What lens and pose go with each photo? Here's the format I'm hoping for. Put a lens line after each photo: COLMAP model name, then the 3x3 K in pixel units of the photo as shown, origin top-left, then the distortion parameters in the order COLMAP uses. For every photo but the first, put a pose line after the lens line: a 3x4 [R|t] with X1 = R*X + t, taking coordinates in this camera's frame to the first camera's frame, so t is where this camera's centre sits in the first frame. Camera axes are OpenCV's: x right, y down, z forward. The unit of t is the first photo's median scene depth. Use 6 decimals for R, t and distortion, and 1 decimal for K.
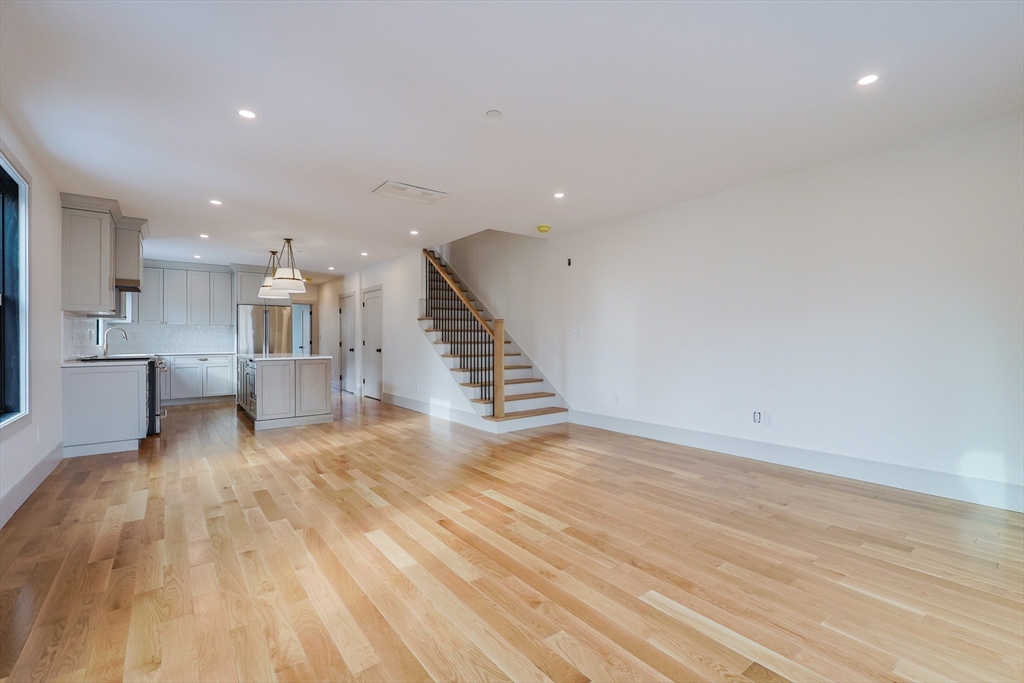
lens RADIAL K [[446.8, 0, 516.3], [0, 446.8, 338.3], [0, 0, 1]] dist [-0.002948, -0.000177]
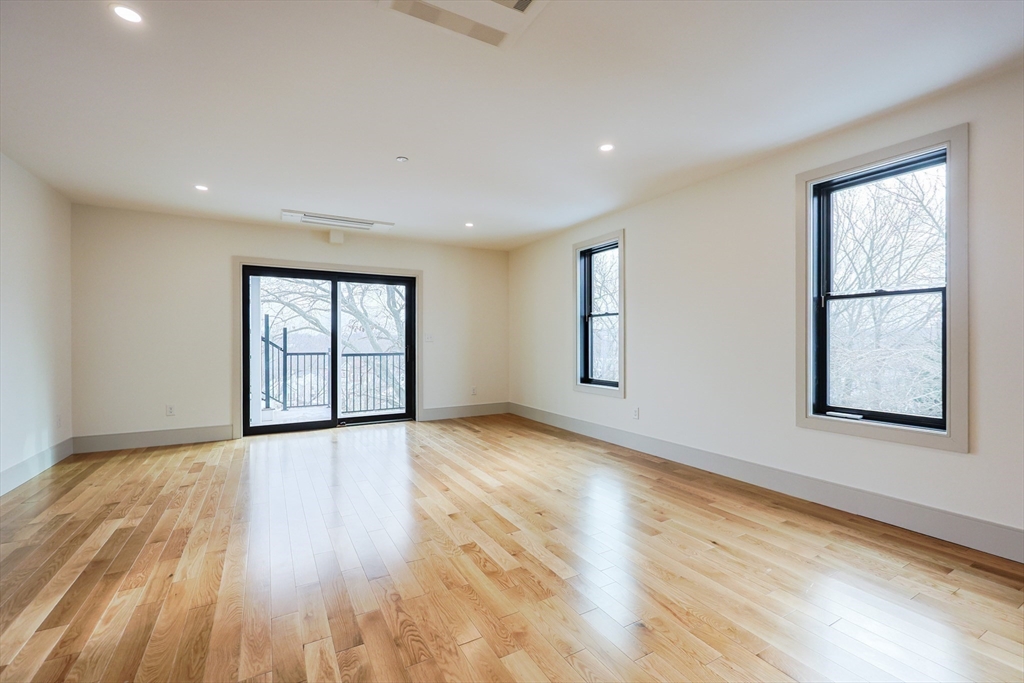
lens RADIAL K [[446.8, 0, 516.3], [0, 446.8, 338.3], [0, 0, 1]] dist [-0.002948, -0.000177]
pose [[-0.989600, 0.008952, 0.143564, -0.414561], [0.008333, 0.999953, -0.004912, -0.002713], [-0.143602, -0.003665, -0.989629, 1.688021]]
